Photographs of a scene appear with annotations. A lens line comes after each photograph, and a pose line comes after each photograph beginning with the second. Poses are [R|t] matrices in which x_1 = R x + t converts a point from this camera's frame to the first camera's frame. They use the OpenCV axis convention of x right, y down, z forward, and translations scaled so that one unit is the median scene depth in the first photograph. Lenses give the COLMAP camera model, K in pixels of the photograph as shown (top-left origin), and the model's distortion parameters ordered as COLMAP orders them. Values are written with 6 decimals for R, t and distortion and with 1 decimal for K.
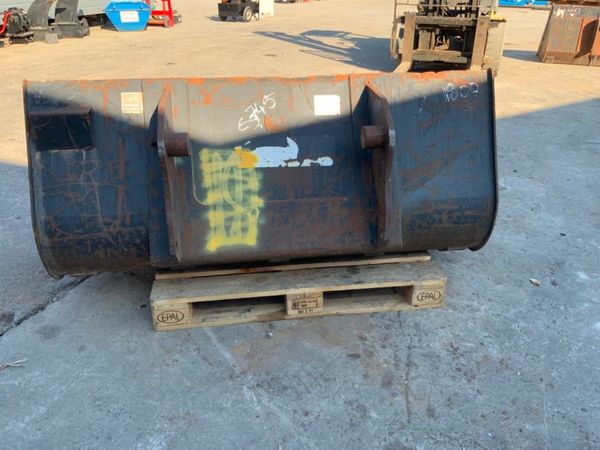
lens RADIAL K [[493.2, 0, 300.0], [0, 493.2, 225.0], [0, 0, 1]] dist [0.108562, -0.206197]
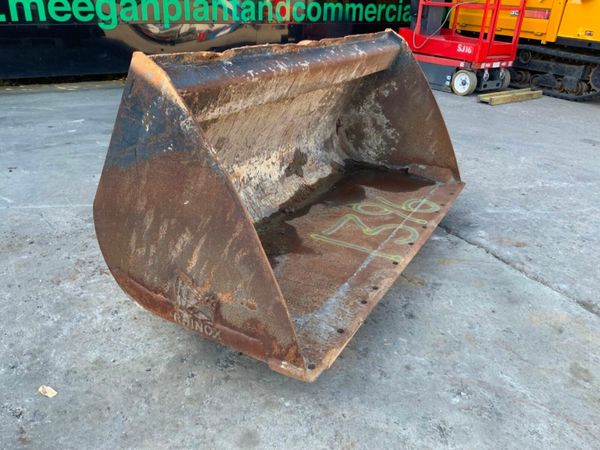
lens RADIAL K [[498.7, 0, 300.0], [0, 498.7, 225.0], [0, 0, 1]] dist [0.070802, -0.129723]
pose [[-0.591268, 0.312110, -0.743632, 0.829597], [-0.409698, 0.677987, 0.610313, -0.657066], [0.694658, 0.665523, -0.273001, 1.513879]]
